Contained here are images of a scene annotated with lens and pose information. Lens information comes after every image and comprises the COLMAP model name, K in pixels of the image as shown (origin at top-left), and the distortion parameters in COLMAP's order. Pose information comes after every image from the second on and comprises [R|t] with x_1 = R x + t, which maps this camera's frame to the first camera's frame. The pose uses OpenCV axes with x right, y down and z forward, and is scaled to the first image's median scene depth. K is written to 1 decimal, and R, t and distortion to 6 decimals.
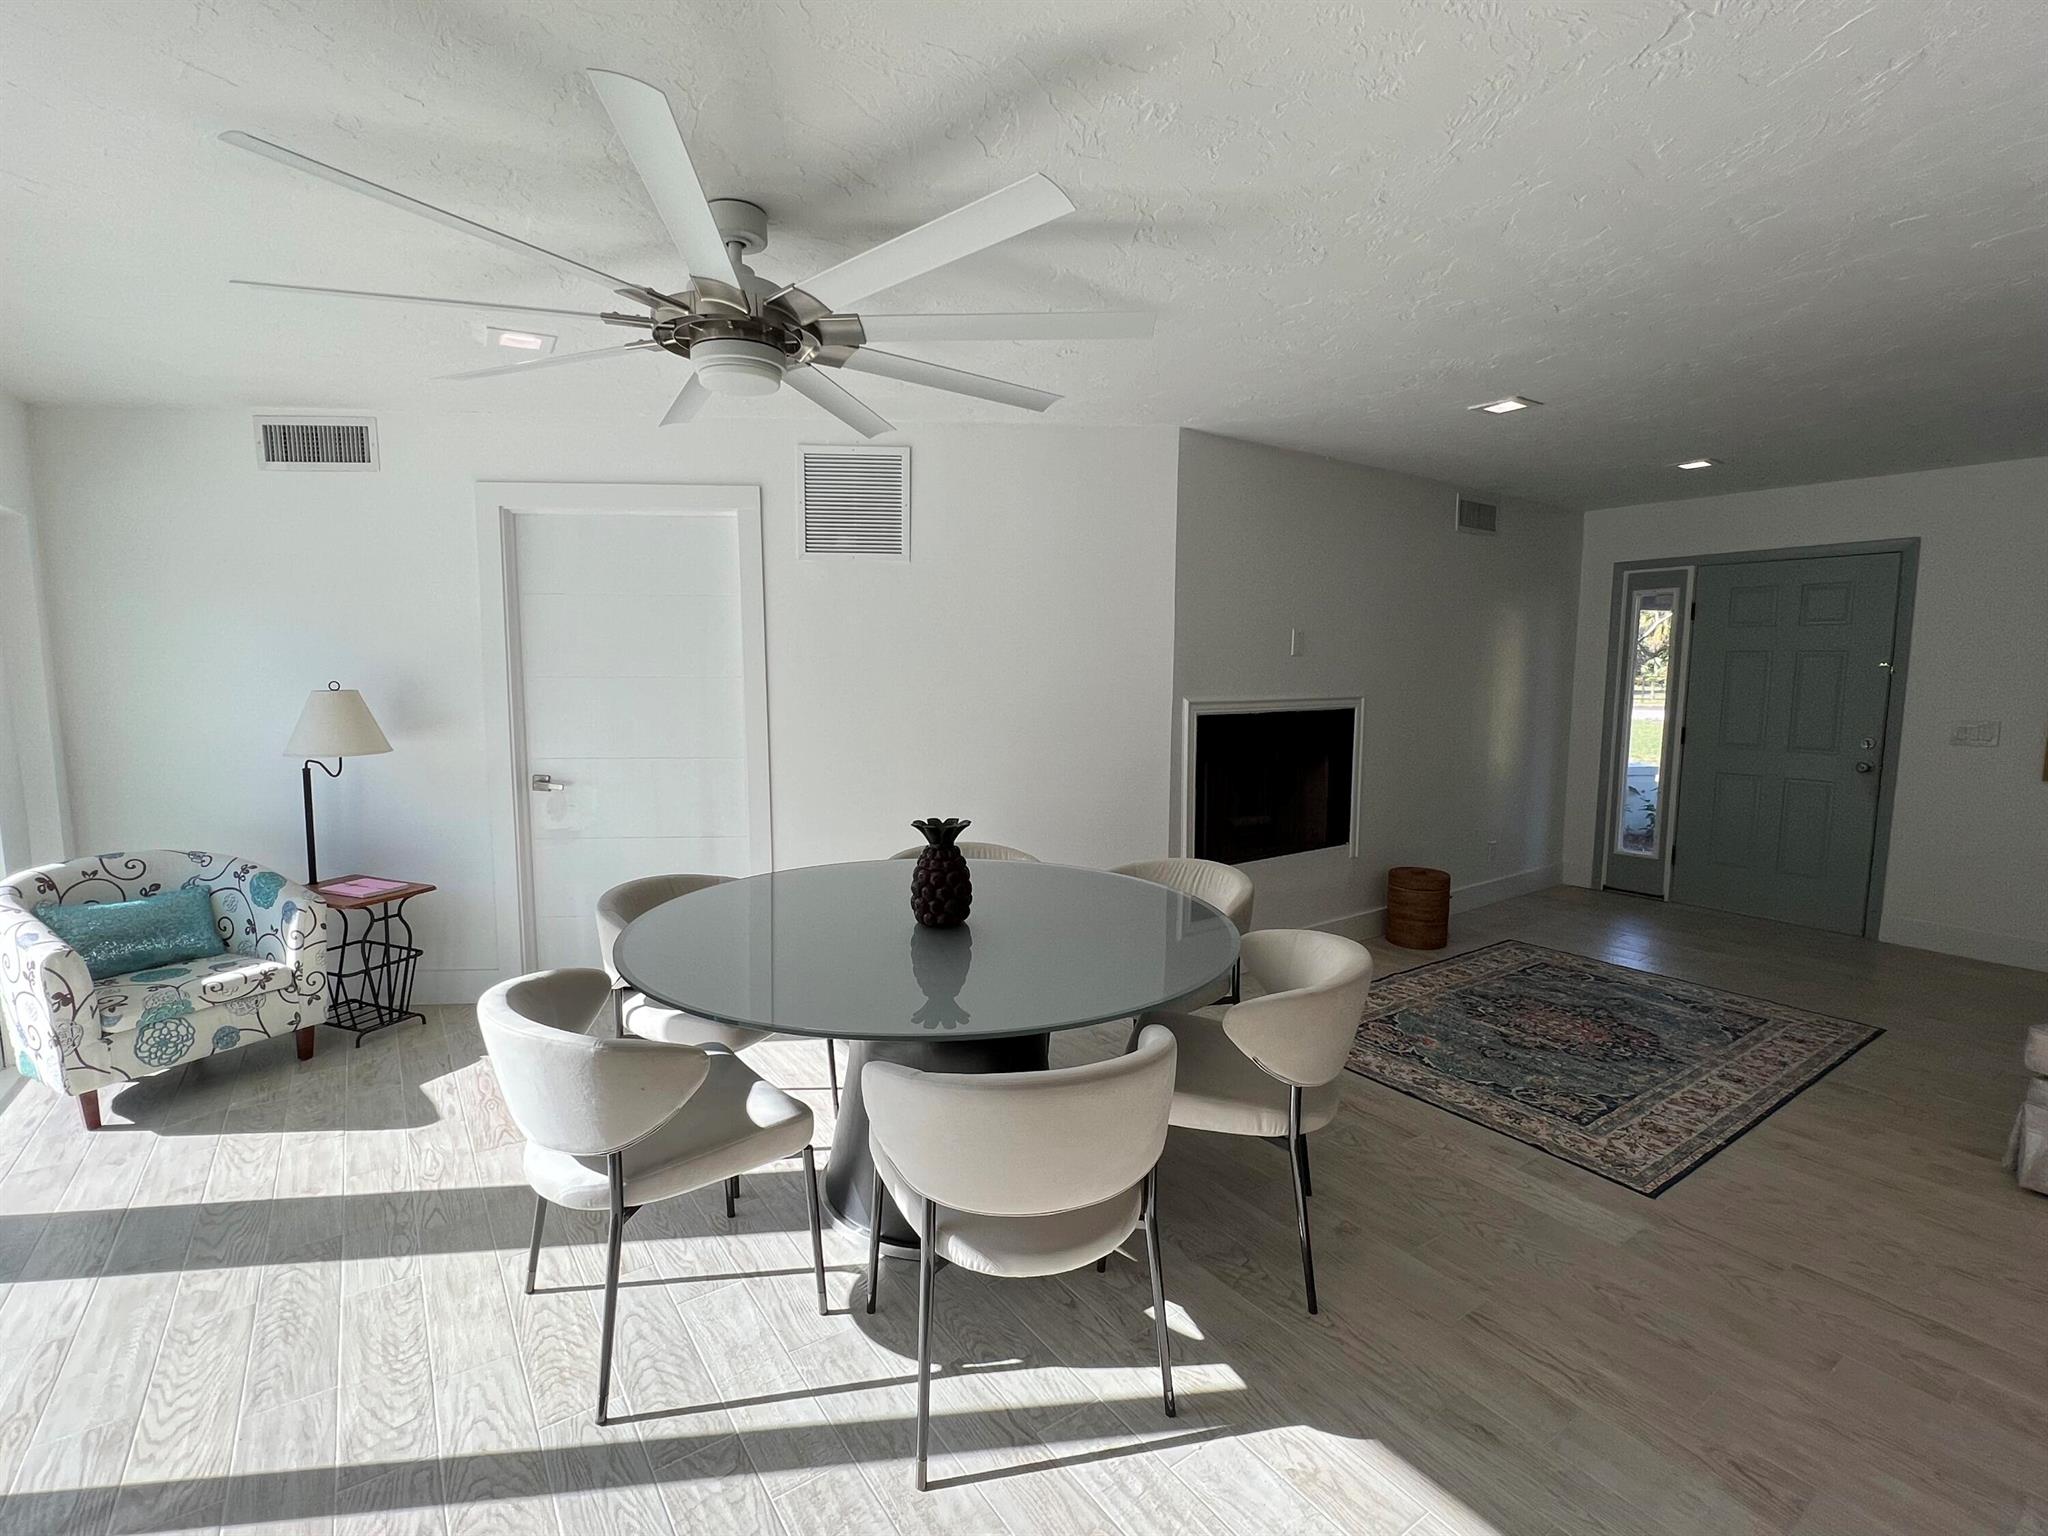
lens RADIAL K [[954.1, 0, 1020.1], [0, 954.1, 769.6], [0, 0, 1]] dist [-0.002689, 0.001000]
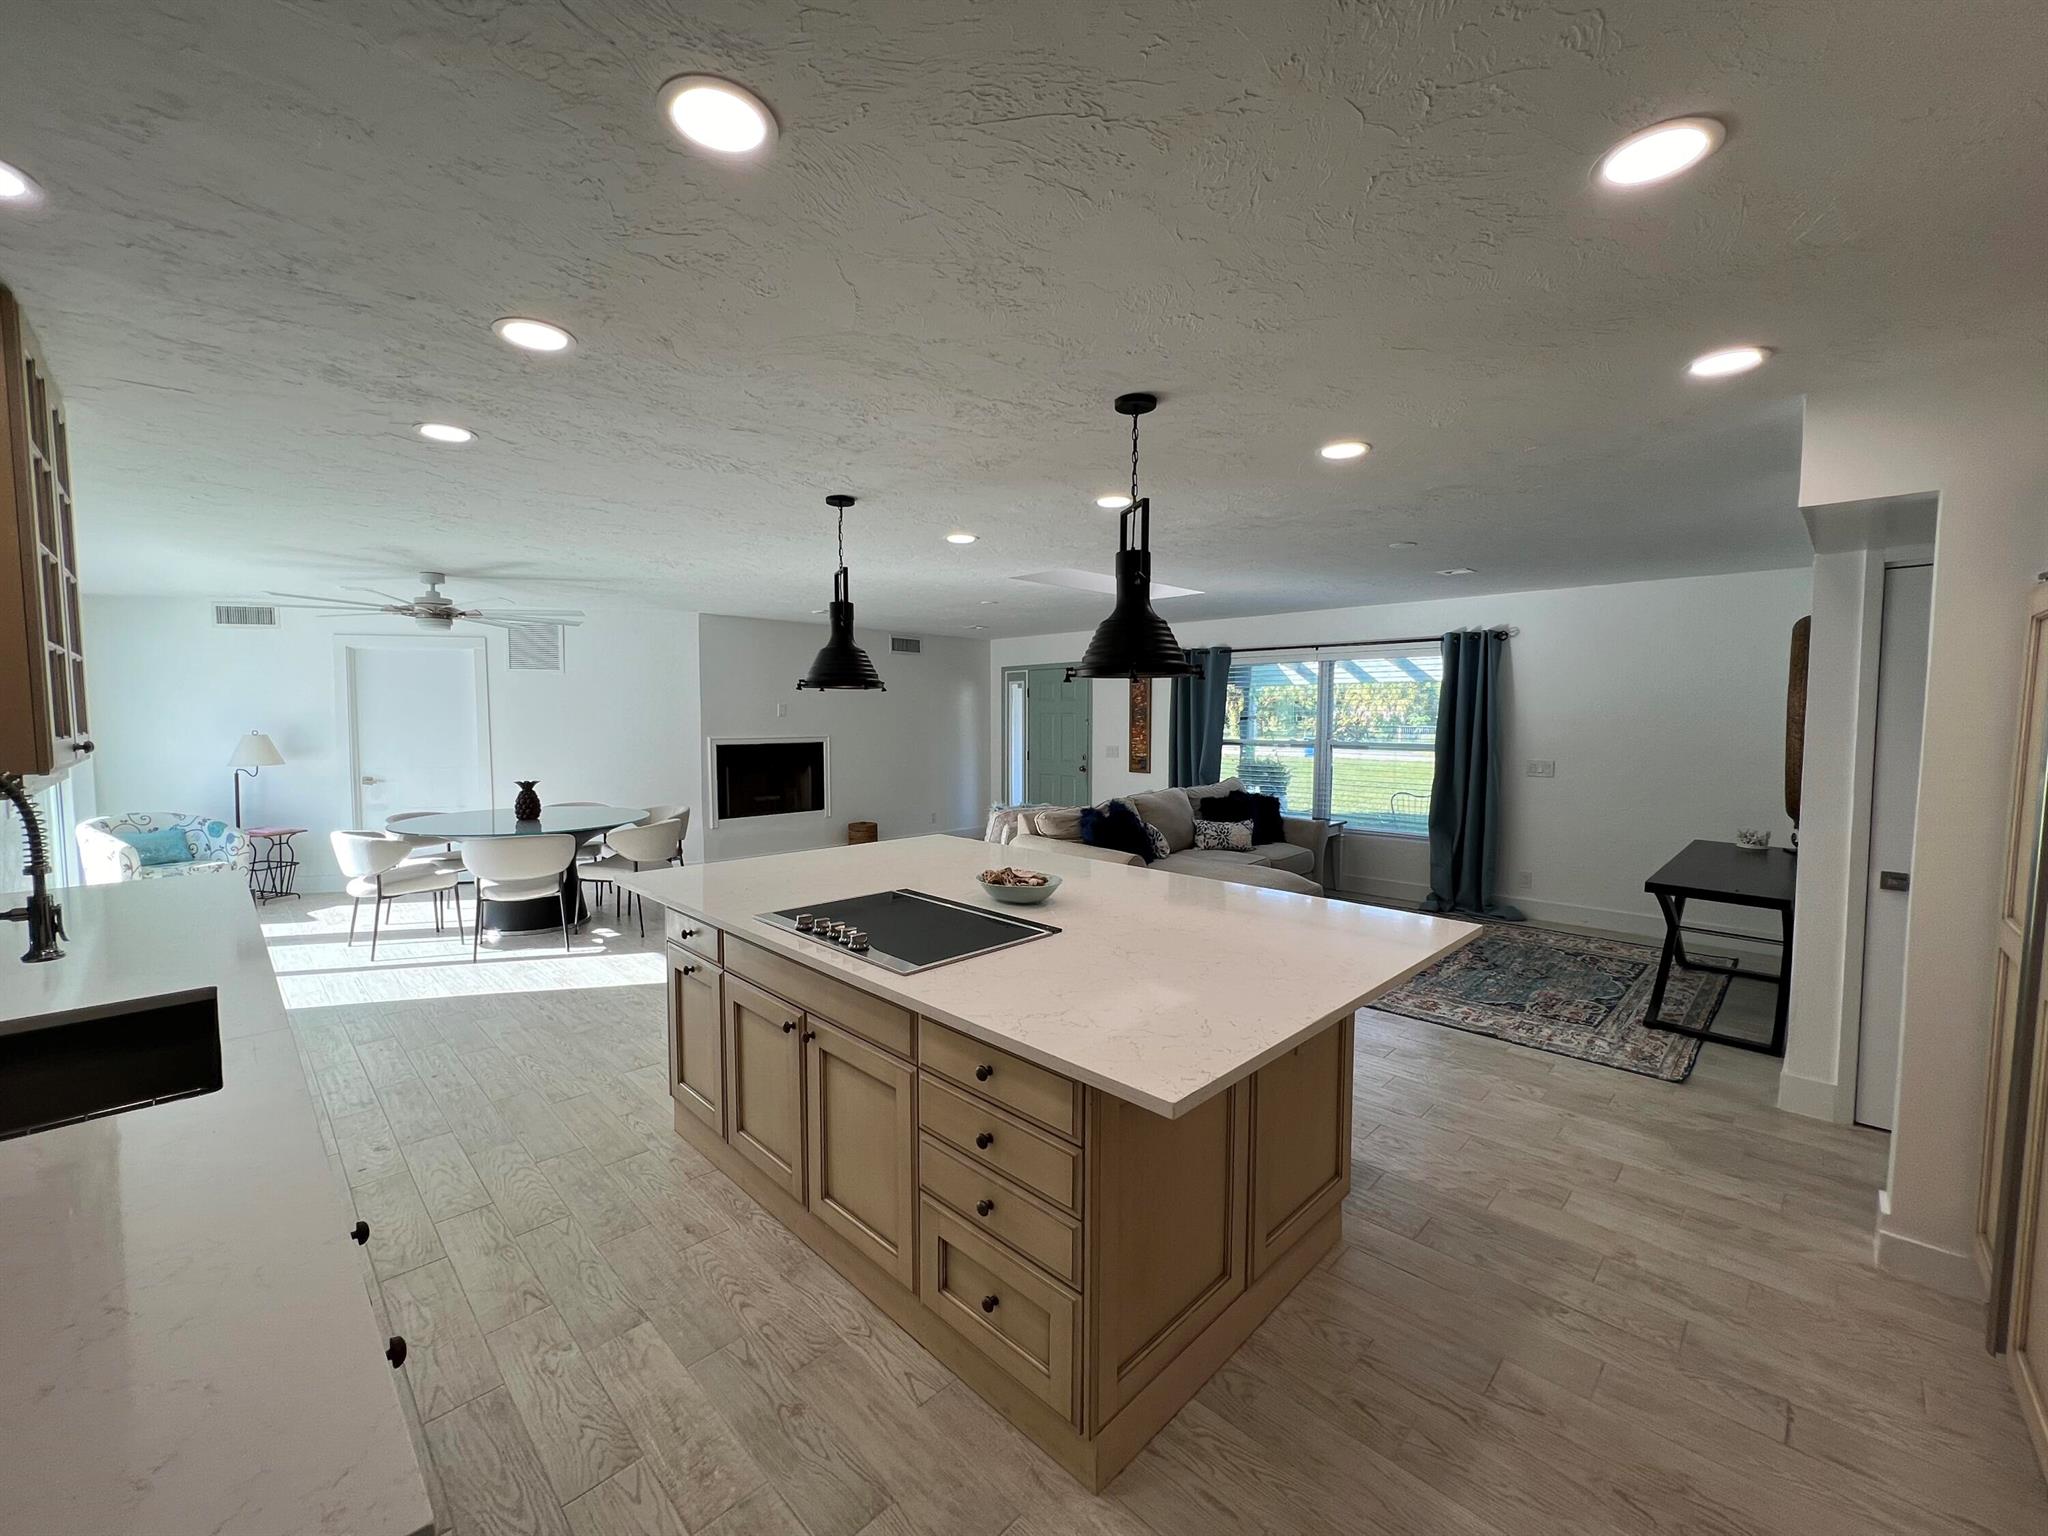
lens RADIAL K [[825.1, 0, 1020.6], [0, 825.1, 766.2], [0, 0, 1]] dist [0.000686, 0.000177]
pose [[0.984426, -0.012229, 0.175375, 0.592212], [0.020585, 0.998734, -0.045909, 0.099040], [-0.174592, 0.048804, 0.983431, -1.029981]]
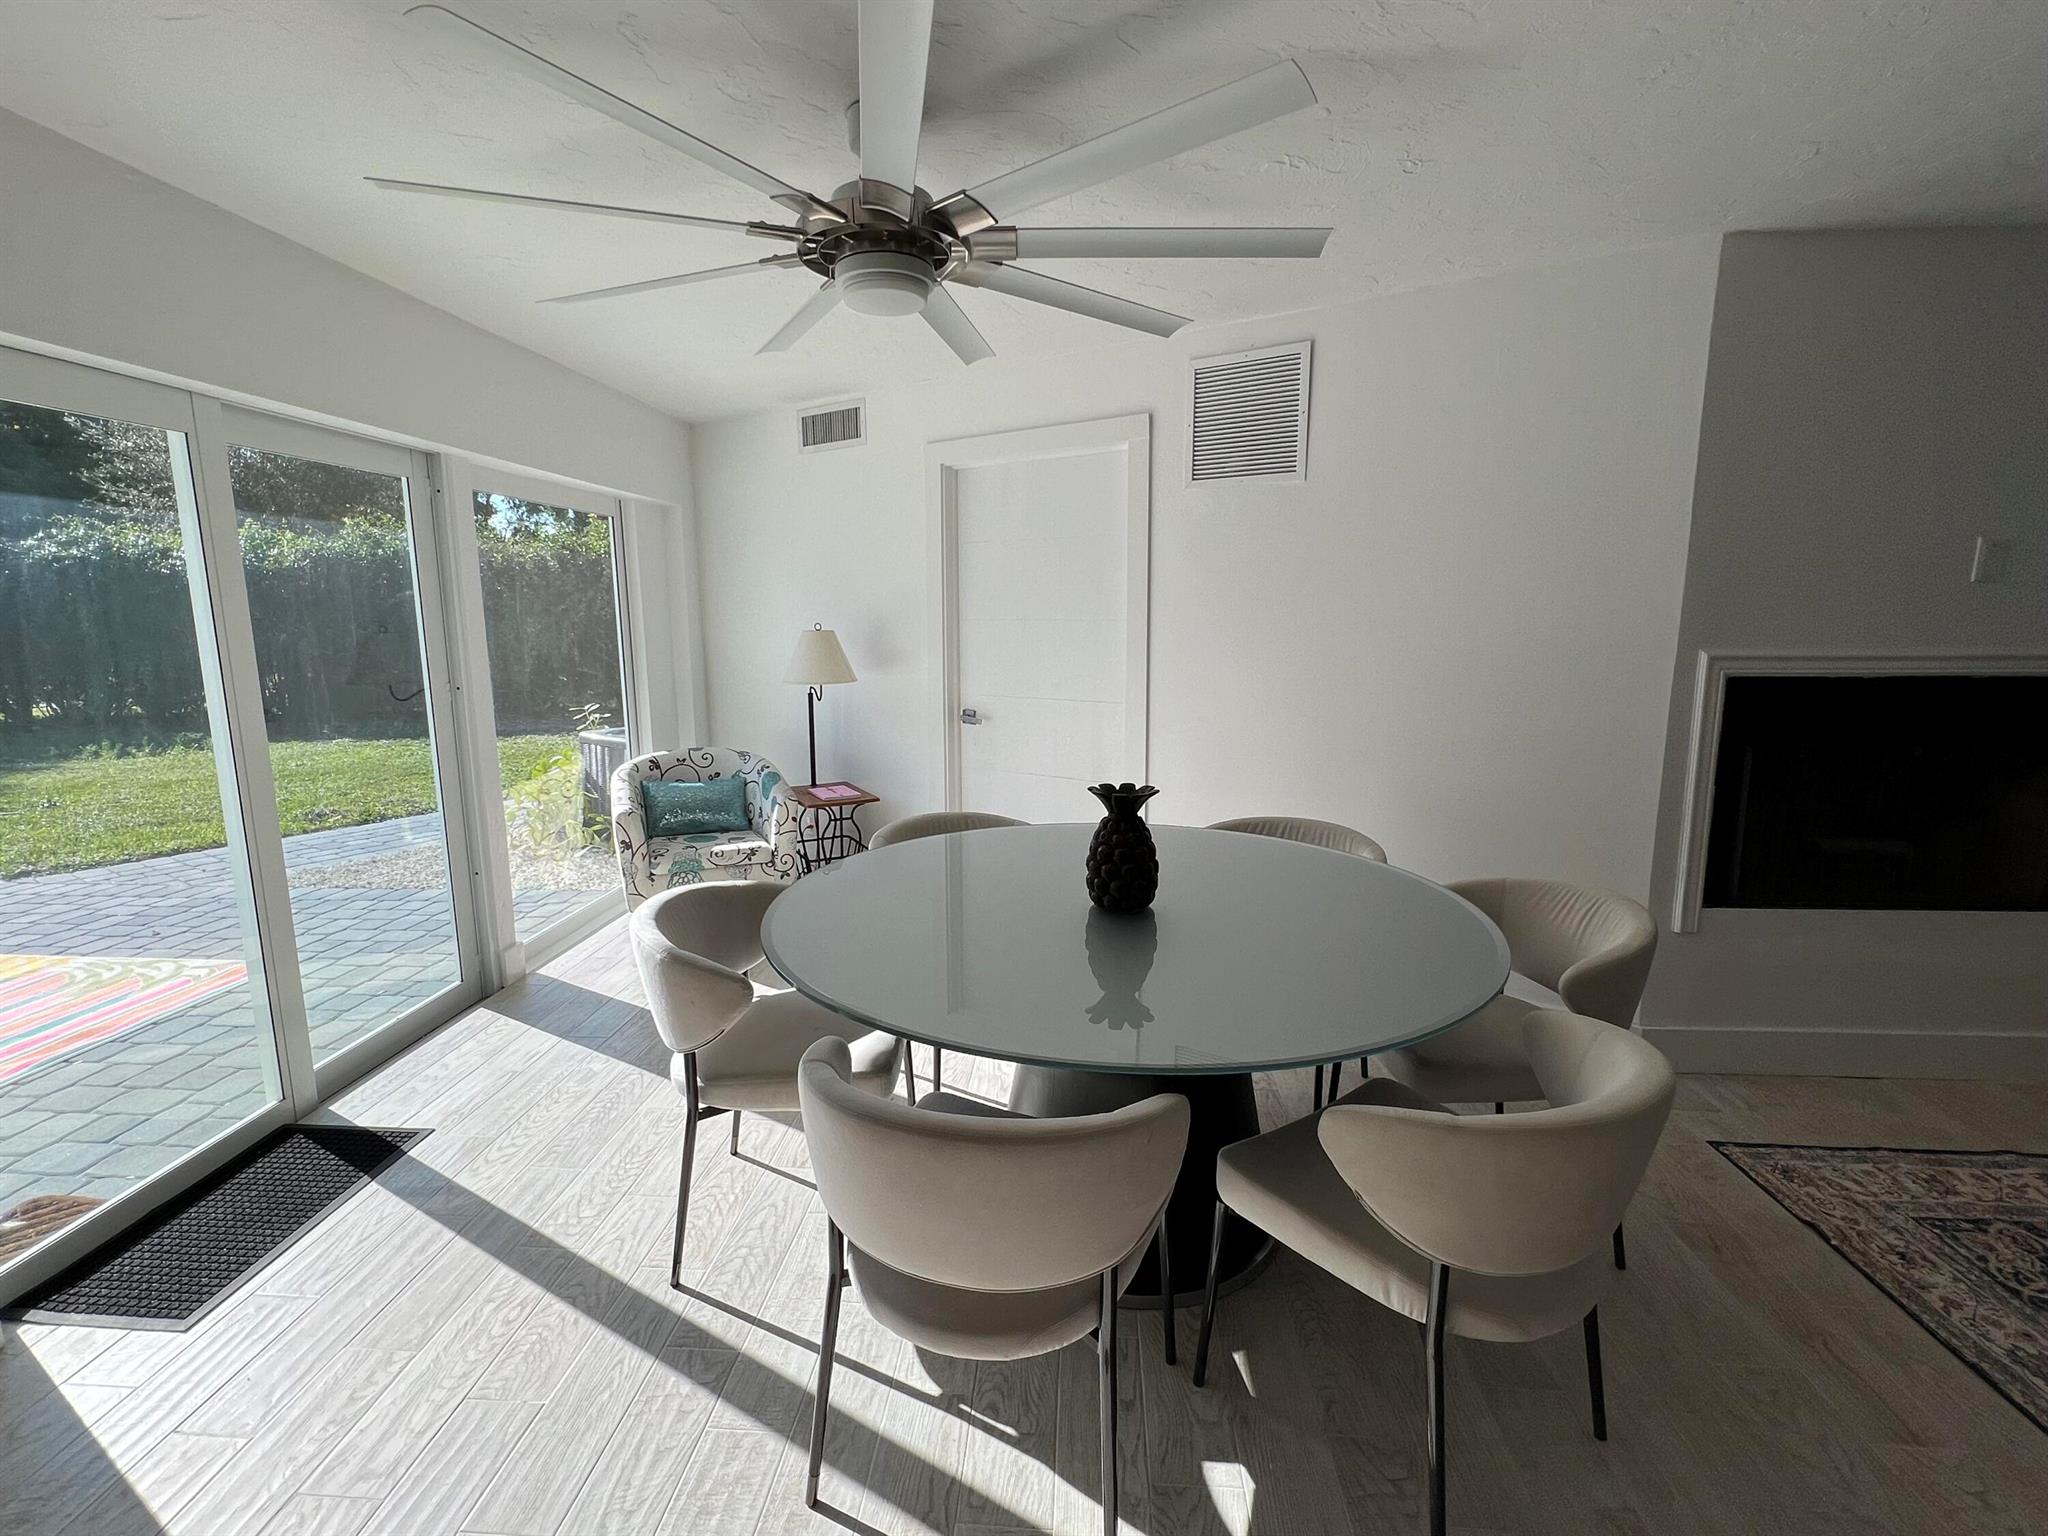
lens RADIAL K [[954.1, 0, 1013.0], [0, 954.1, 768.3], [0, 0, 1]] dist [-0.002689, 0.001000]
pose [[0.774069, 0.095923, -0.625793, 0.248709], [-0.063098, 0.995223, 0.074502, -0.012773], [0.629949, -0.018183, 0.776423, 0.191722]]
